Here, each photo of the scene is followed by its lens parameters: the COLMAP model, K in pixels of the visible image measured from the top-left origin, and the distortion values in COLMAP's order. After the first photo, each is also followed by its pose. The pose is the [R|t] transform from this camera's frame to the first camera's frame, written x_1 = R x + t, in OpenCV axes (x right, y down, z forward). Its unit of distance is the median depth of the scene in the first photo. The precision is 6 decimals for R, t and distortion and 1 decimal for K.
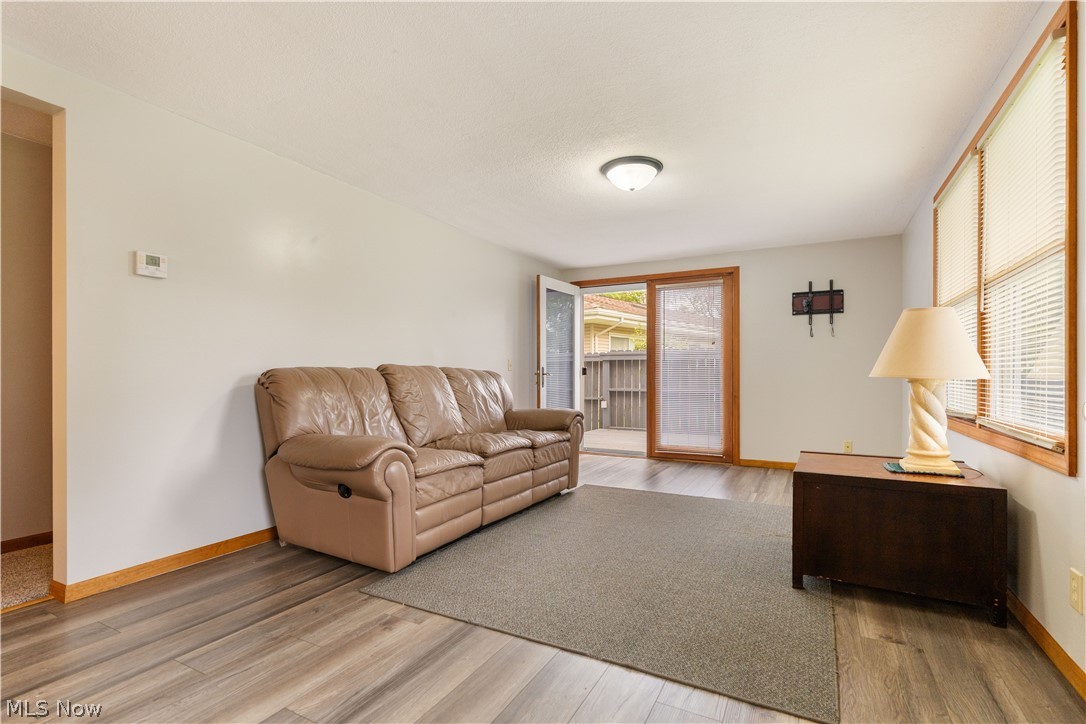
lens RADIAL K [[506.8, 0, 552.5], [0, 506.8, 373.4], [0, 0, 1]] dist [-0.002622, -0.000455]
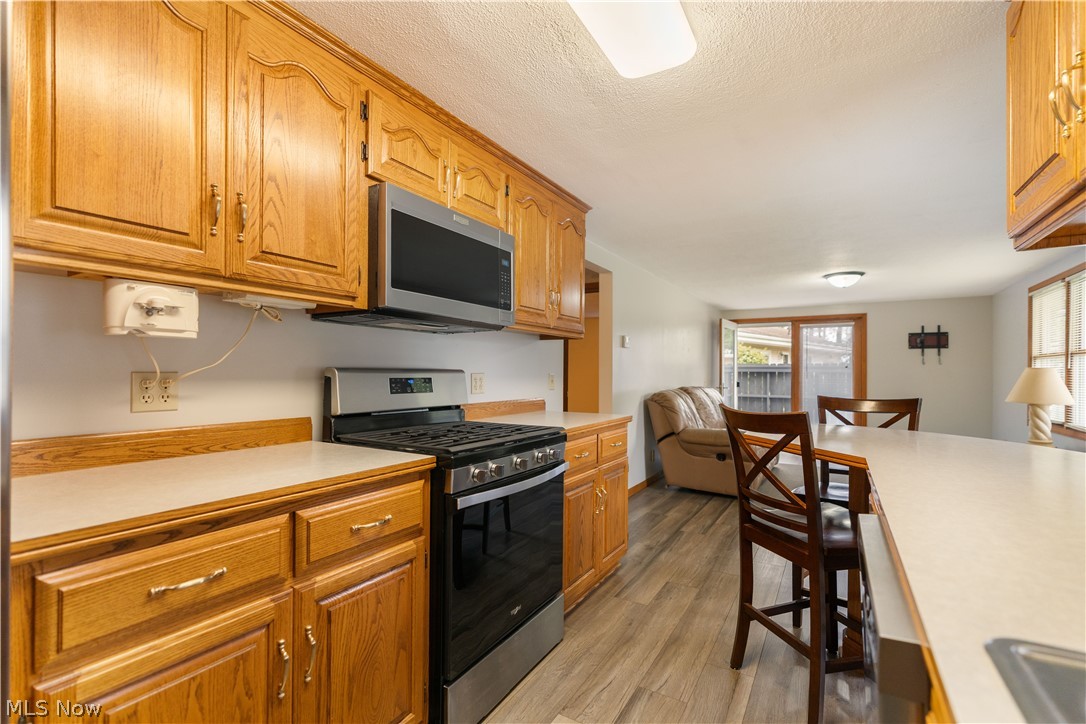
lens RADIAL K [[493.9, 0, 543.4], [0, 493.9, 369.0], [0, 0, 1]] dist [-0.001637, -0.000186]
pose [[0.998370, 0.006294, -0.056726, -0.491582], [-0.006472, 0.999975, -0.002948, -0.048233], [0.056706, 0.003310, 0.998385, -0.464274]]
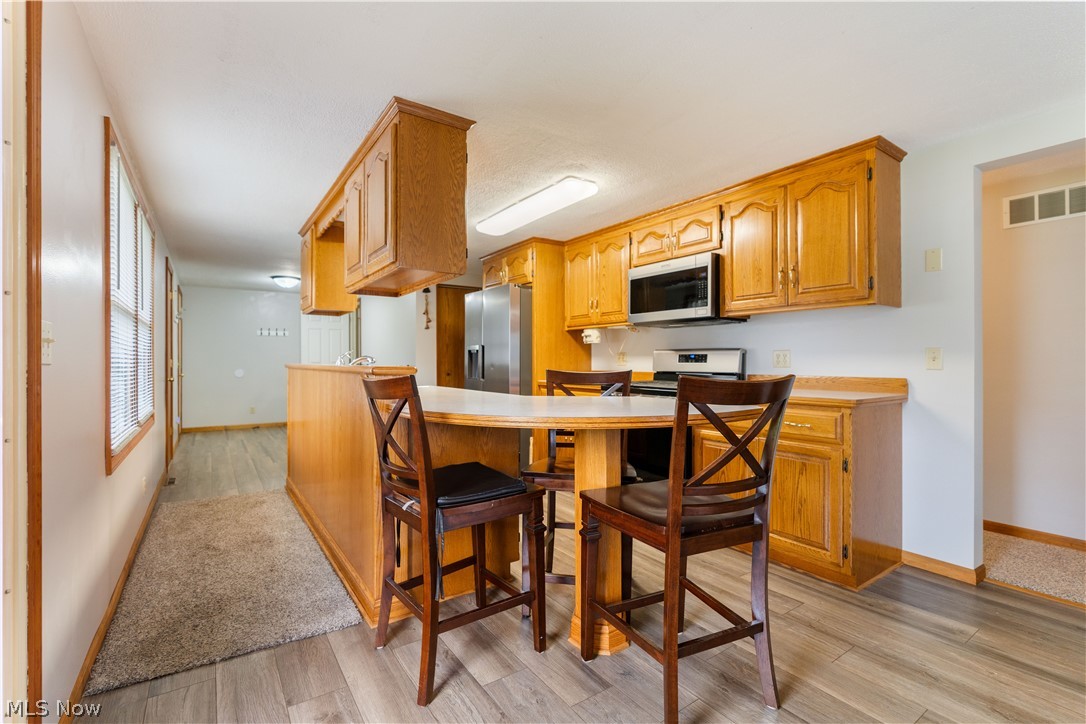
lens RADIAL K [[485.8, 0, 540.8], [0, 485.8, 360.7], [0, 0, 1]] dist [-0.003293, -0.000142]
pose [[-0.468156, 0.002584, -0.883642, 0.136312], [0.004475, 0.999990, 0.000553, -0.032458], [0.883635, -0.003695, -0.468163, 0.110806]]
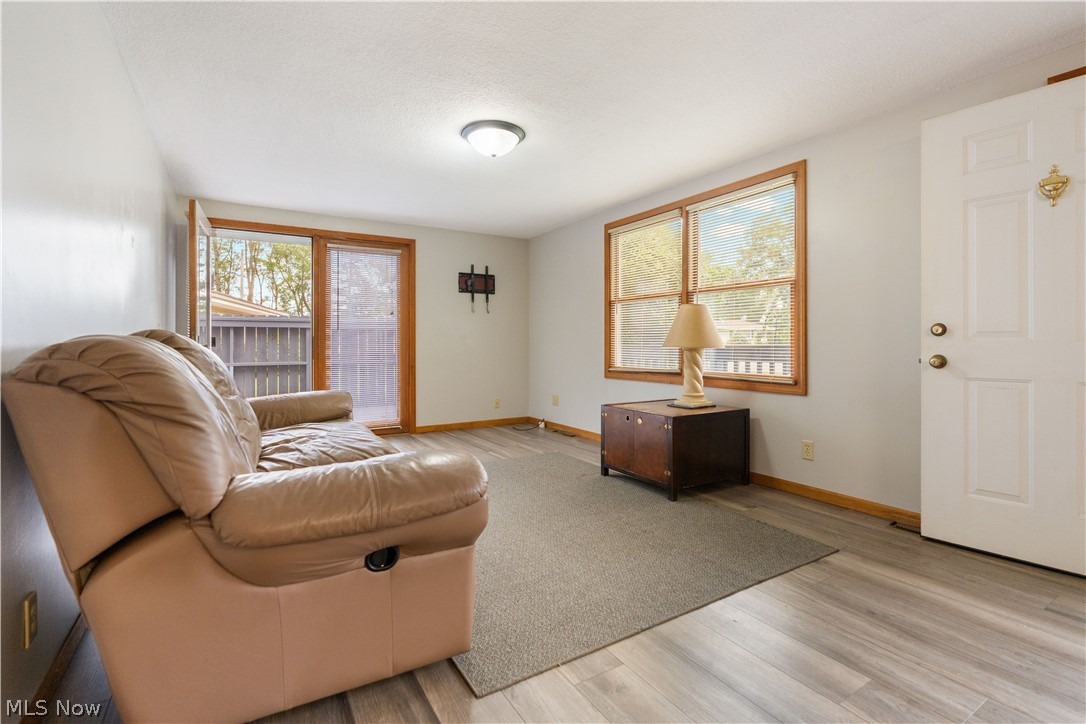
lens RADIAL K [[497.9, 0, 544.6], [0, 497.9, 339.5], [0, 0, 1]] dist [-0.003294, -0.000202]
pose [[0.507242, 0.004877, 0.861790, -0.397176], [-0.000838, 0.999986, -0.005166, -0.004045], [-0.861803, 0.001898, 0.507239, 0.280695]]
